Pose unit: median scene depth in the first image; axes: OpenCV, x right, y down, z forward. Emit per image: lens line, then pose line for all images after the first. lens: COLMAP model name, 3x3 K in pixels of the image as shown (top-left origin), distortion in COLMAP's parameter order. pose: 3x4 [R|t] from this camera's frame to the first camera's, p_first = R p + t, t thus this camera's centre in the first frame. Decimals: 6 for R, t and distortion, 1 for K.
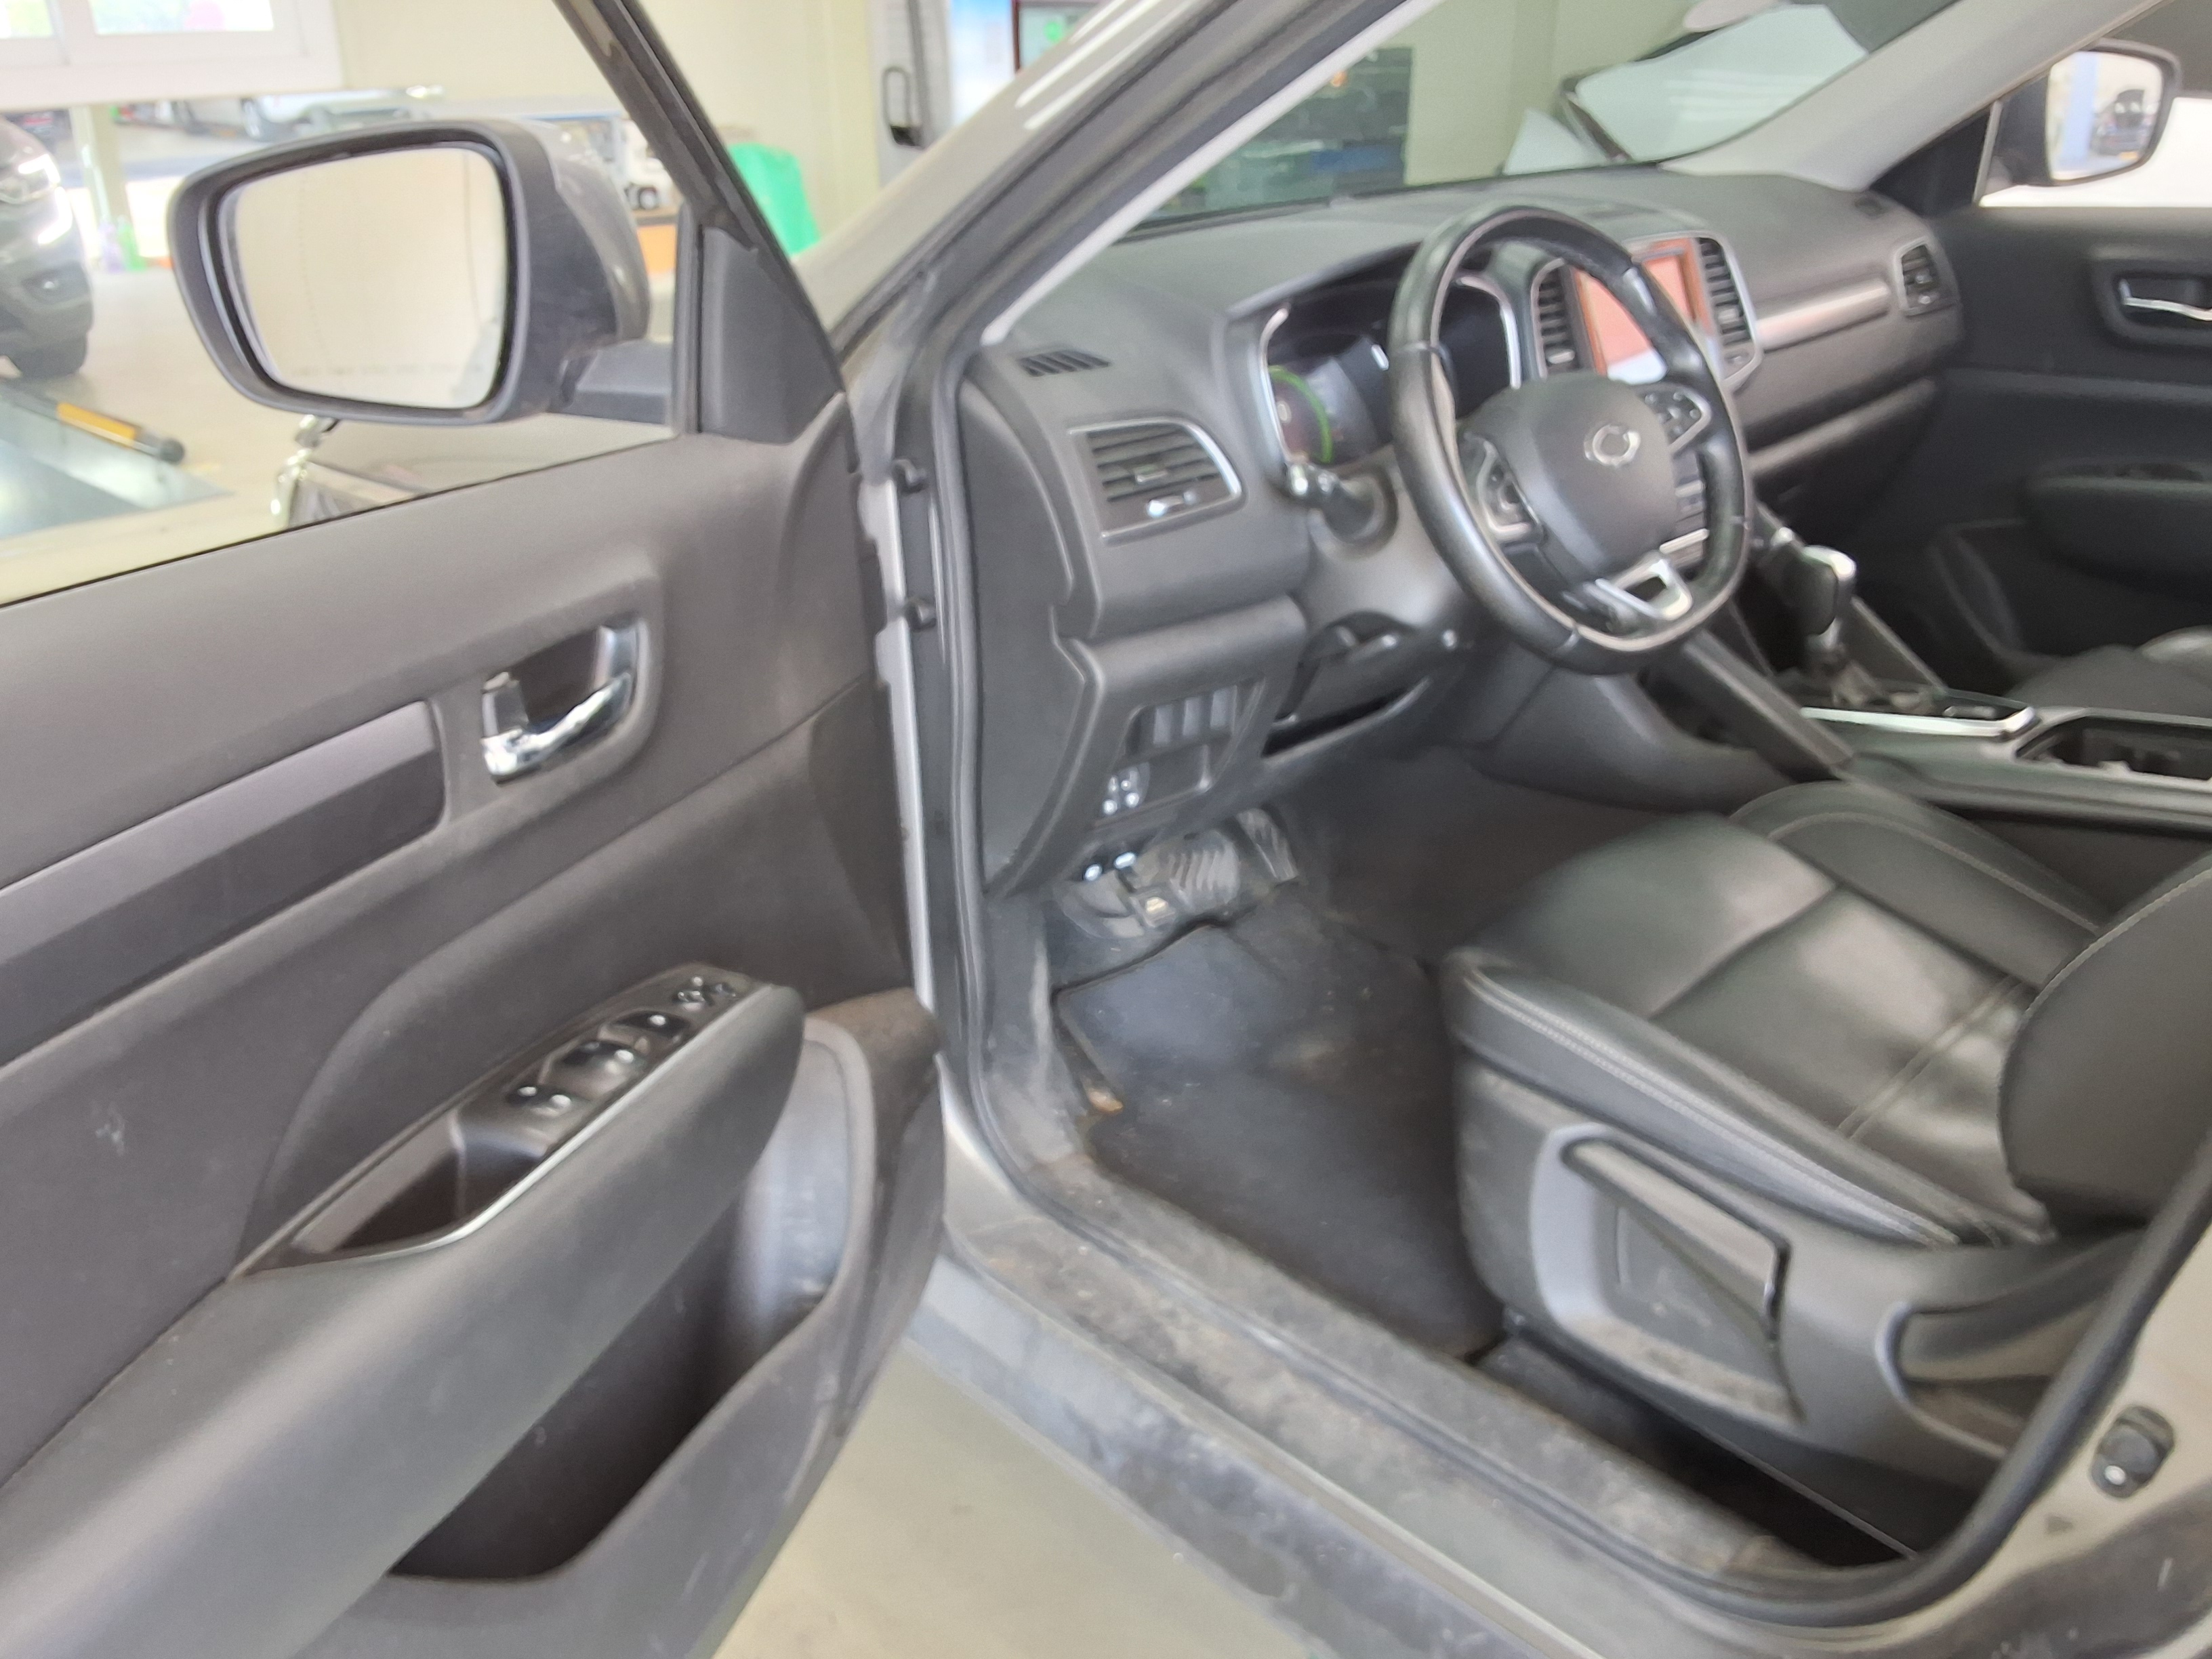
lens RADIAL K [[1834.3, 0, 1109.3], [0, 1834.3, 822.6], [0, 0, 1]] dist [0.020618, -0.004970]
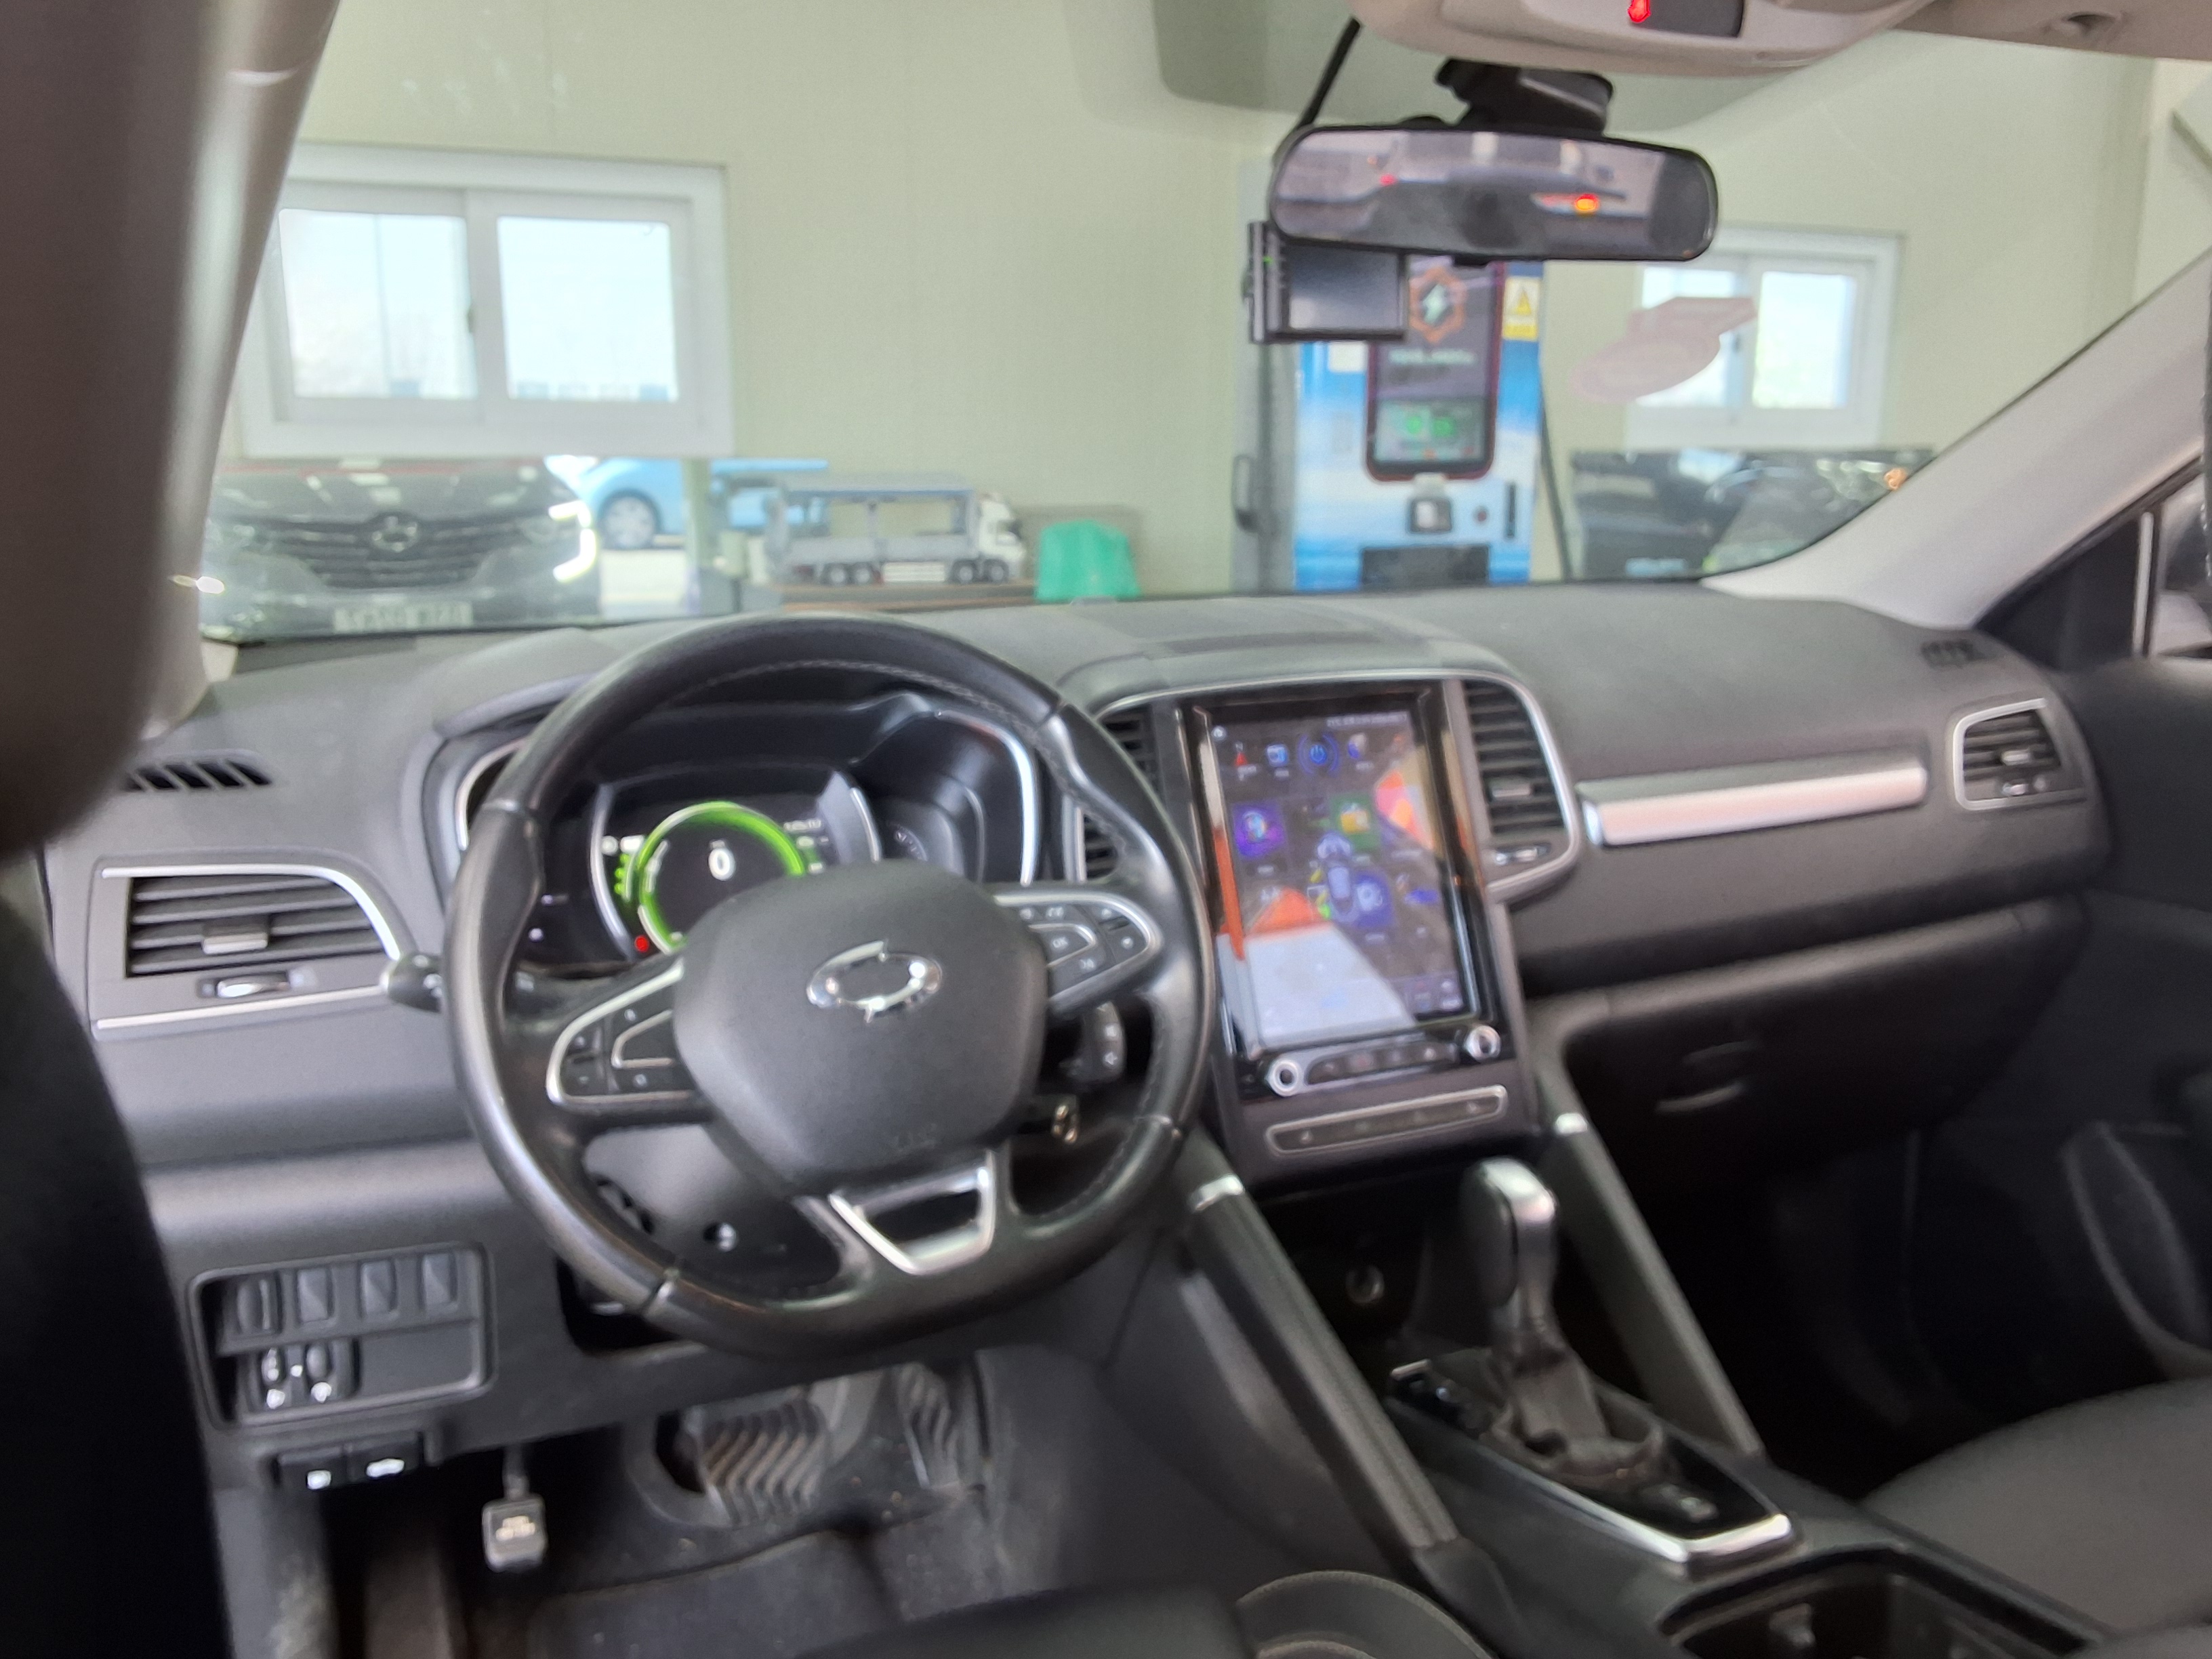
lens RADIAL K [[1834.3, 0, 1100.7], [0, 1834.3, 834.4], [0, 0, 1]] dist [0.020618, -0.004970]
pose [[0.943060, 0.097023, -0.318159, 0.334594], [-0.155796, 0.973946, -0.164791, -0.101595], [0.293881, 0.204976, 0.933605, 0.267711]]
